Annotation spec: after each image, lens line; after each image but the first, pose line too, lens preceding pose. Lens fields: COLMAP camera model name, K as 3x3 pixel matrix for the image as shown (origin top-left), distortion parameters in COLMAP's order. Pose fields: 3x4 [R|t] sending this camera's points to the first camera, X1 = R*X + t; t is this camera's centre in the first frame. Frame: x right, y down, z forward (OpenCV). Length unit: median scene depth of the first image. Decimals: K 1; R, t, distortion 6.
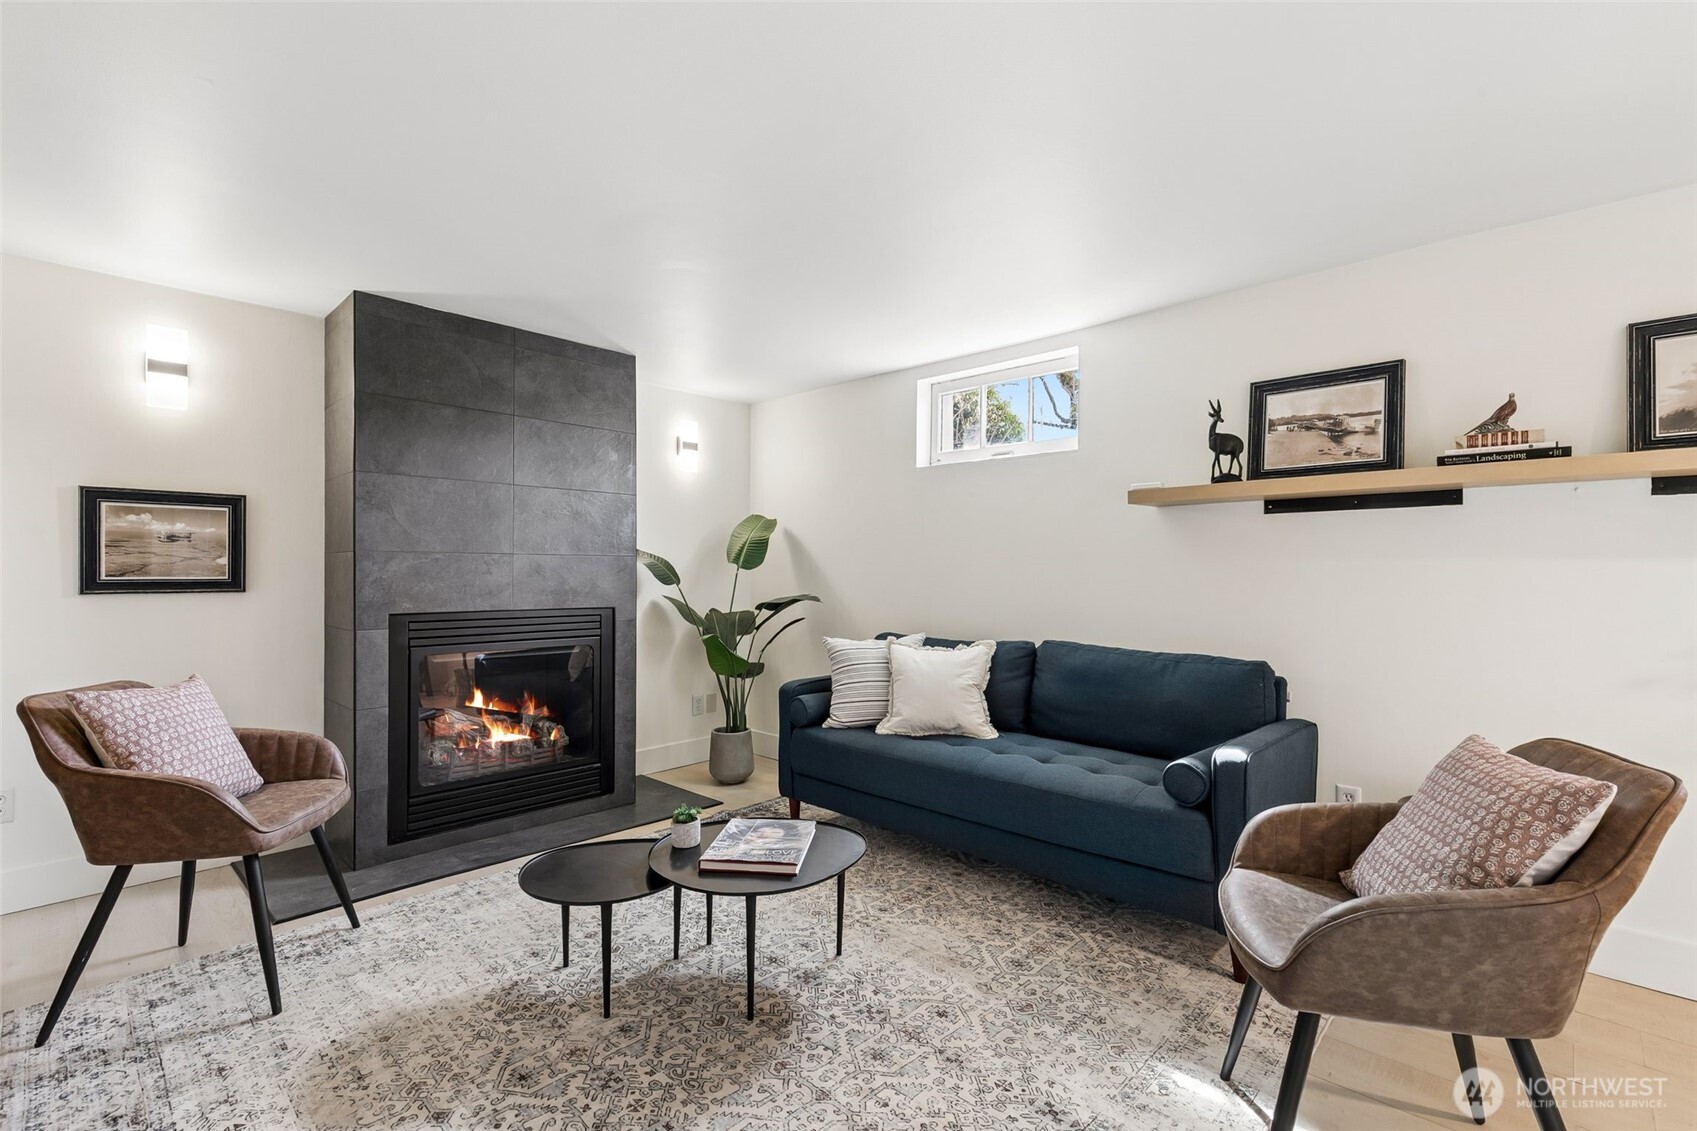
lens RADIAL K [[764.3, 0, 845.4], [0, 764.3, 573.4], [0, 0, 1]] dist [0.002745, 0.000659]
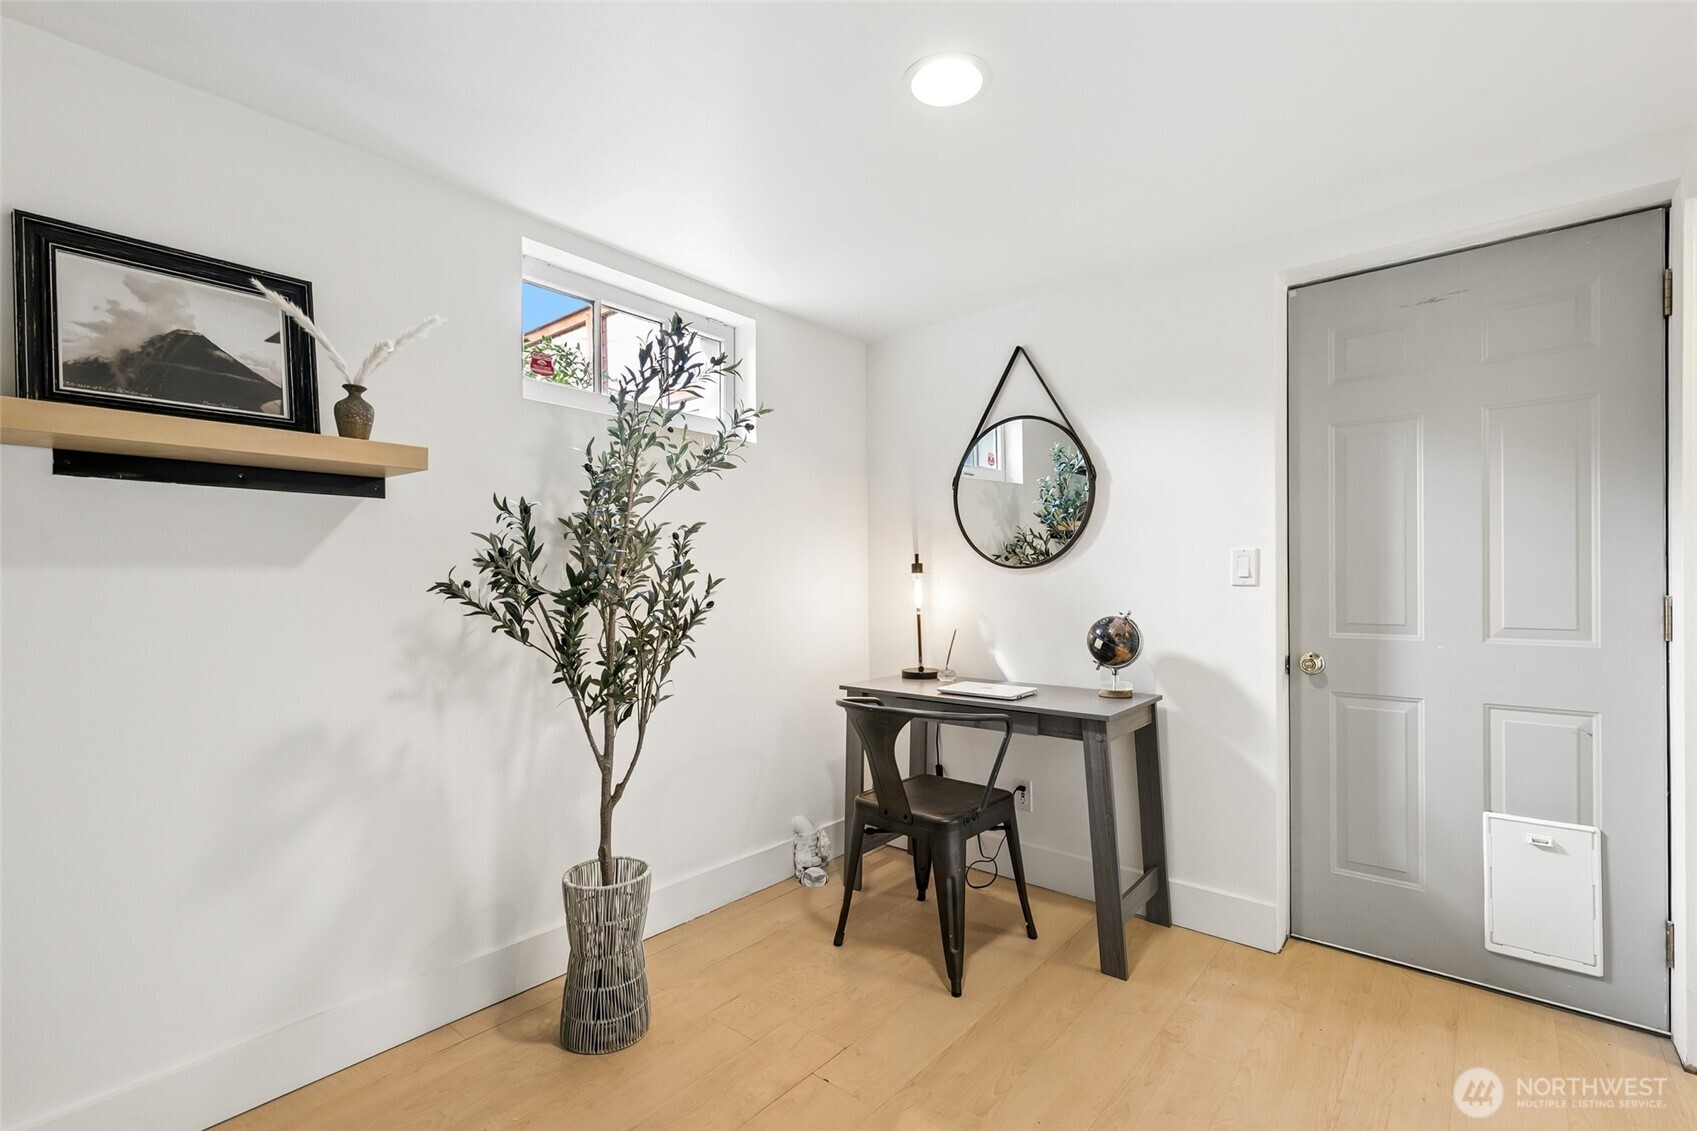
lens RADIAL K [[764.3, 0, 849.3], [0, 764.3, 580.1], [0, 0, 1]] dist [0.002745, 0.000659]
pose [[-0.053432, -0.003385, 0.998566, 0.313316], [0.005716, 0.999977, 0.003696, -0.004187], [-0.998555, 0.005905, -0.053412, 0.312654]]
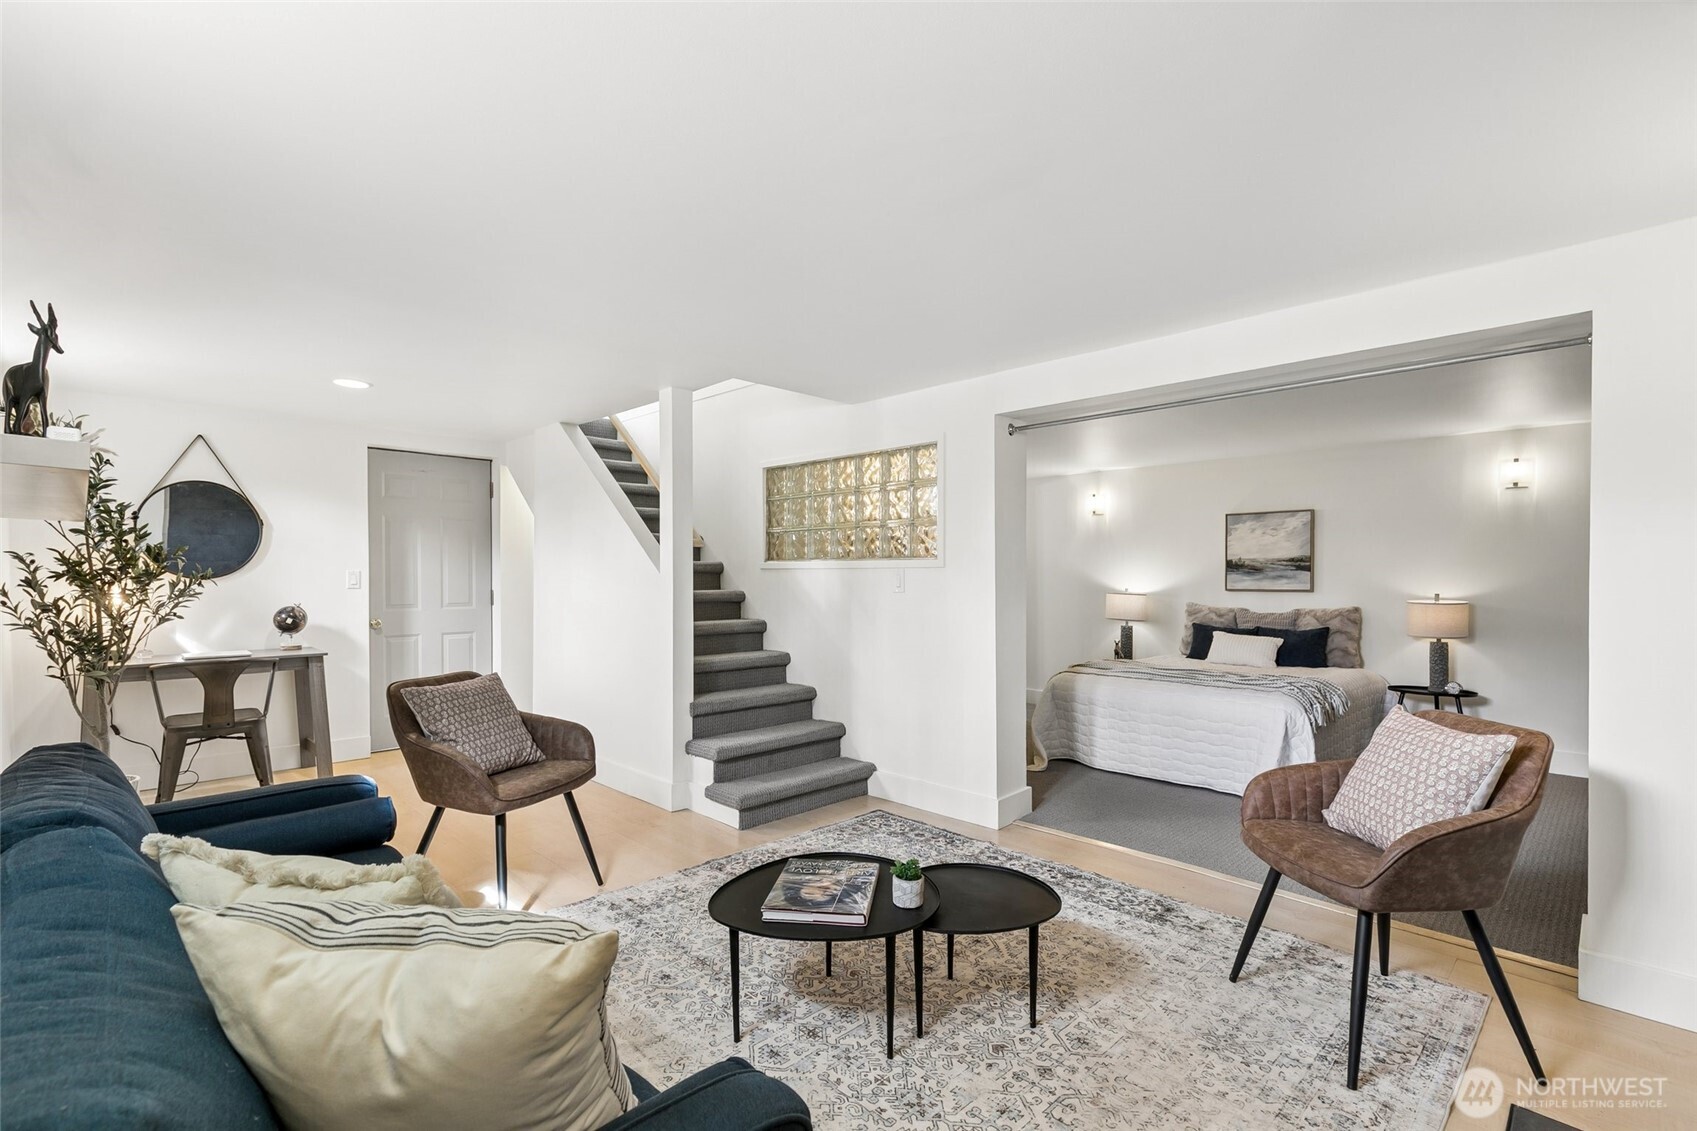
lens RADIAL K [[764.3, 0, 855.0], [0, 764.3, 572.9], [0, 0, 1]] dist [0.002745, 0.000659]
pose [[-0.999826, -0.006301, 0.017582, -0.161077], [-0.006359, 0.999975, -0.003223, -0.037335], [-0.017562, -0.003334, -0.999840, 1.942529]]
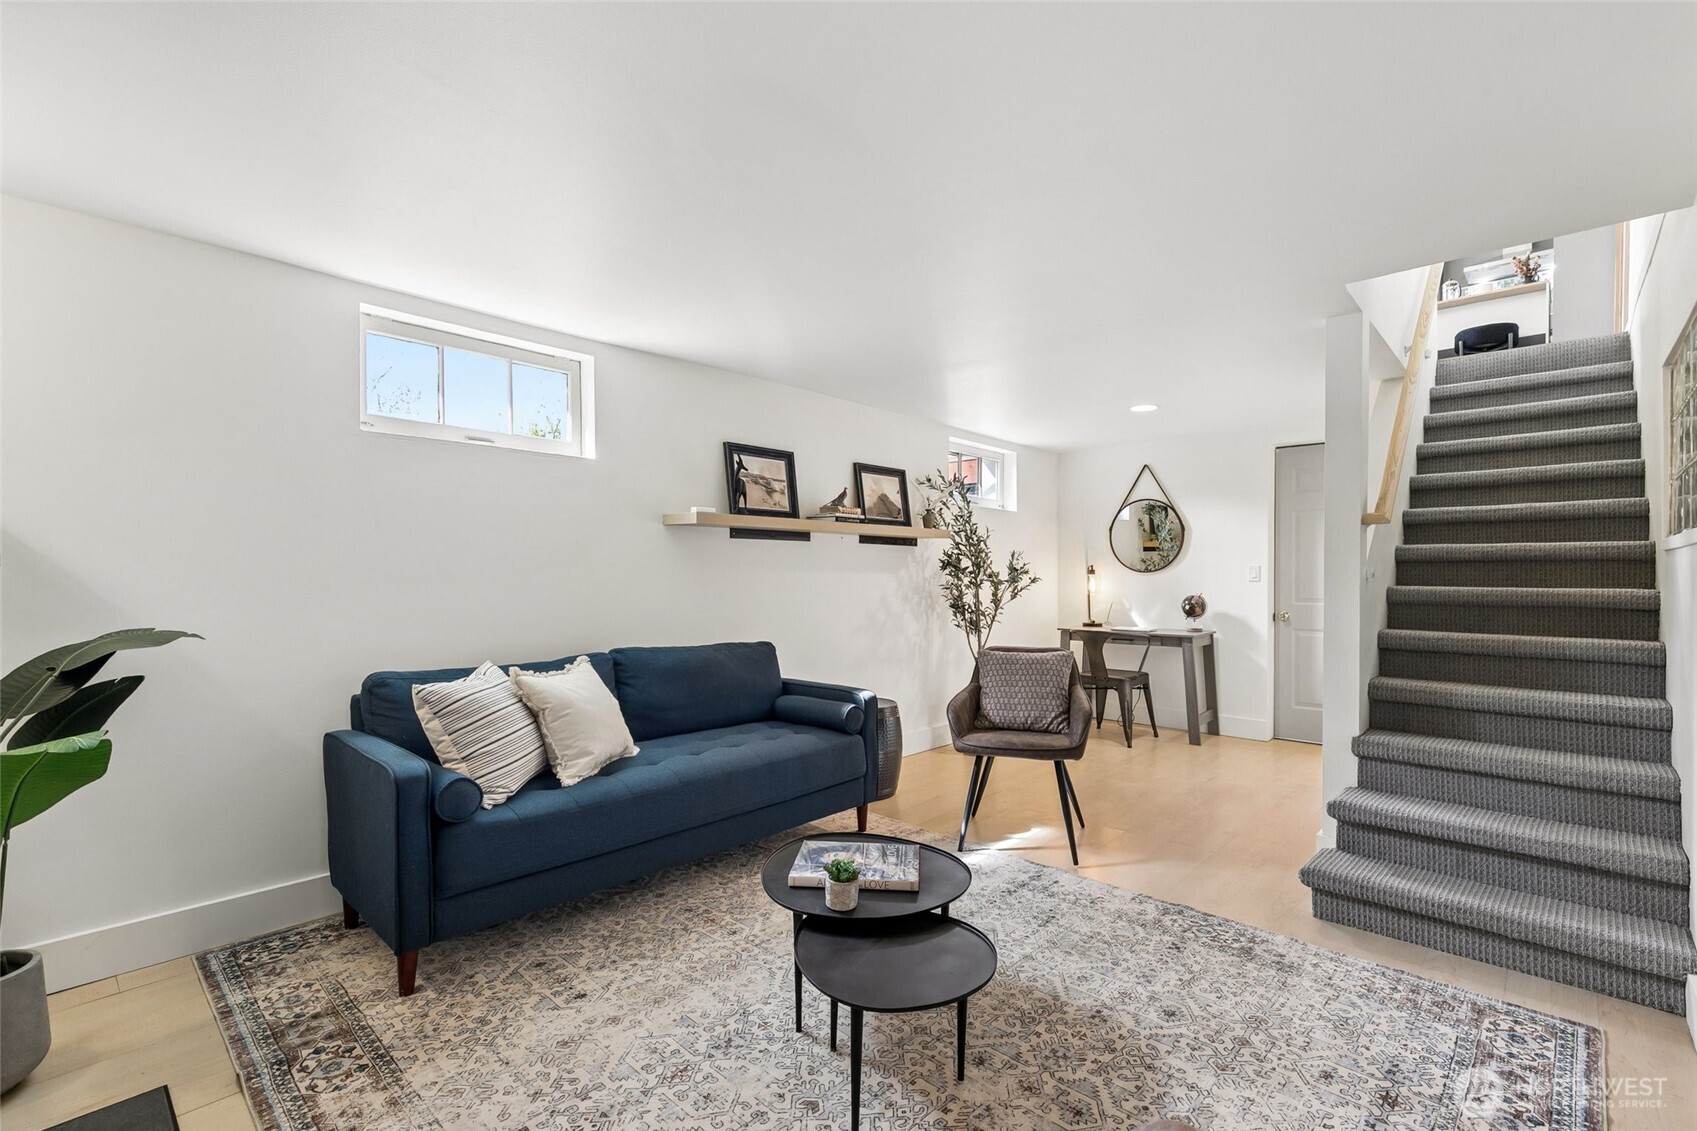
lens RADIAL K [[764.3, 0, 849.8], [0, 764.3, 581.8], [0, 0, 1]] dist [0.002745, 0.000659]
pose [[-0.008411, -0.011773, 0.999895, -1.074718], [0.001002, 0.999930, 0.011782, -0.018032], [-0.999964, 0.001101, -0.008398, 1.011377]]
